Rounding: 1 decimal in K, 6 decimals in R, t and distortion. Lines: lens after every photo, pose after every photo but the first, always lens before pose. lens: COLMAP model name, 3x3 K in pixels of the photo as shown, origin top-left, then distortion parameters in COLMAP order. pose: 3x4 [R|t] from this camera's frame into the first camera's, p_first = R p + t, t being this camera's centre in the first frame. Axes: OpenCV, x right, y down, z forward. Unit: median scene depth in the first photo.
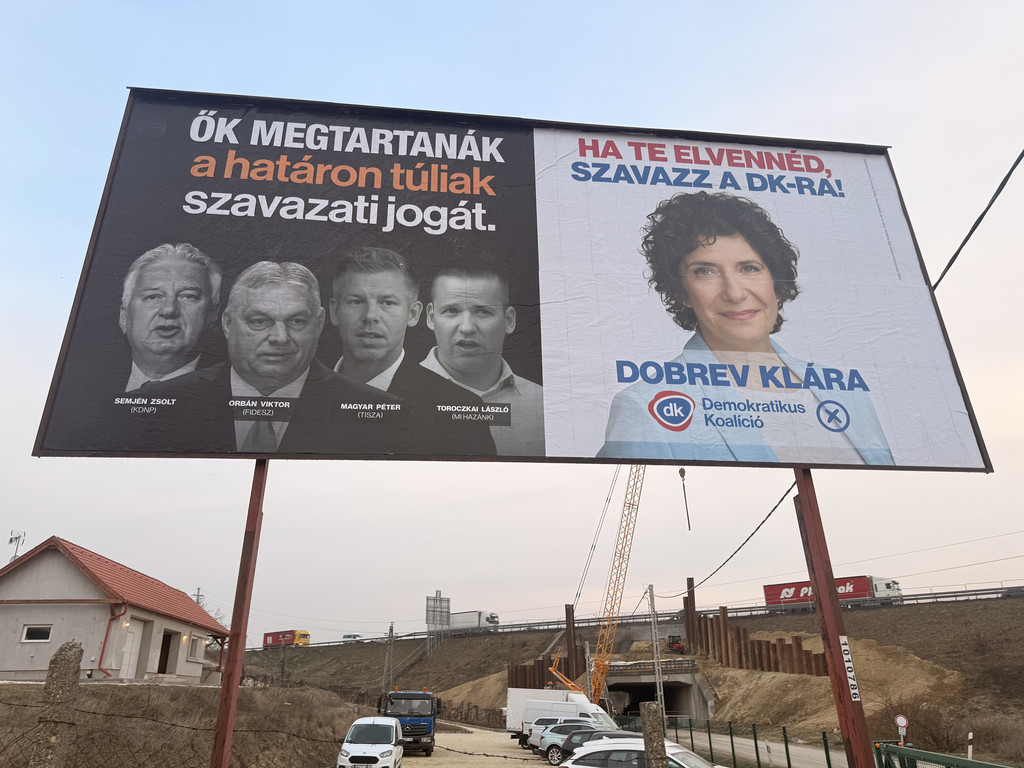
lens RADIAL K [[717.4, 0, 514.4], [0, 717.4, 386.1], [0, 0, 1]] dist [0.044321, -0.051467]
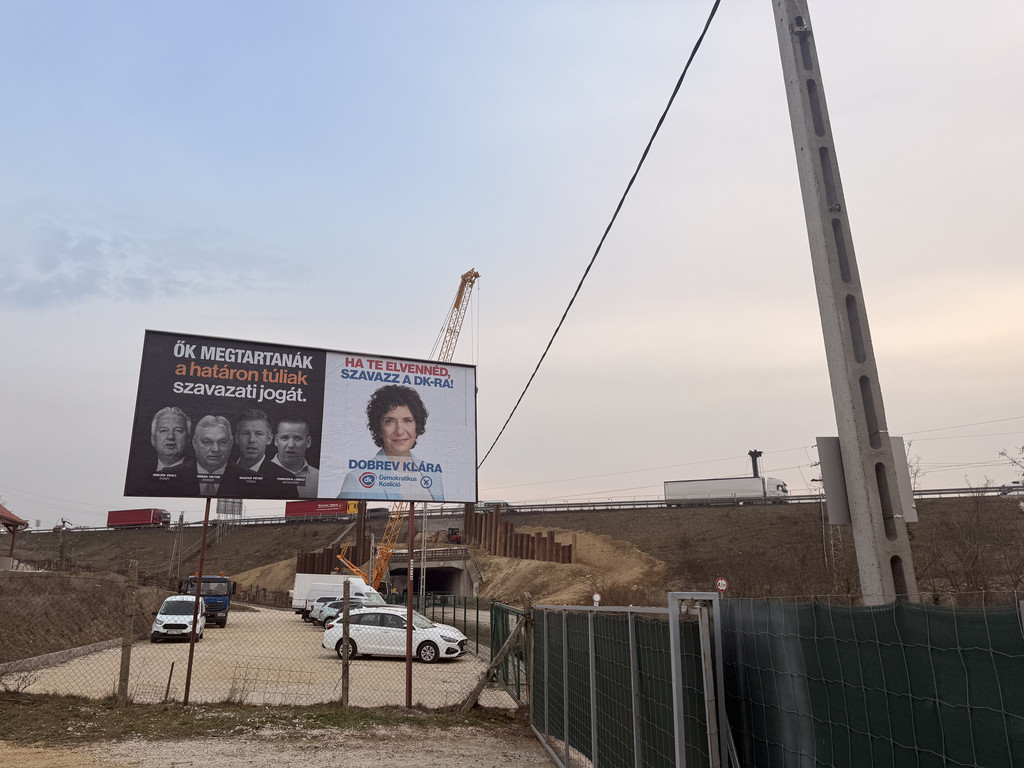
lens RADIAL K [[708.6, 0, 515.1], [0, 708.6, 382.3], [0, 0, 1]] dist [0.154057, -0.300341]
pose [[0.961743, 0.075964, 0.263210, 0.011868], [-0.111169, 0.986342, 0.121536, -0.653993], [-0.250383, -0.146147, 0.957052, -1.533309]]
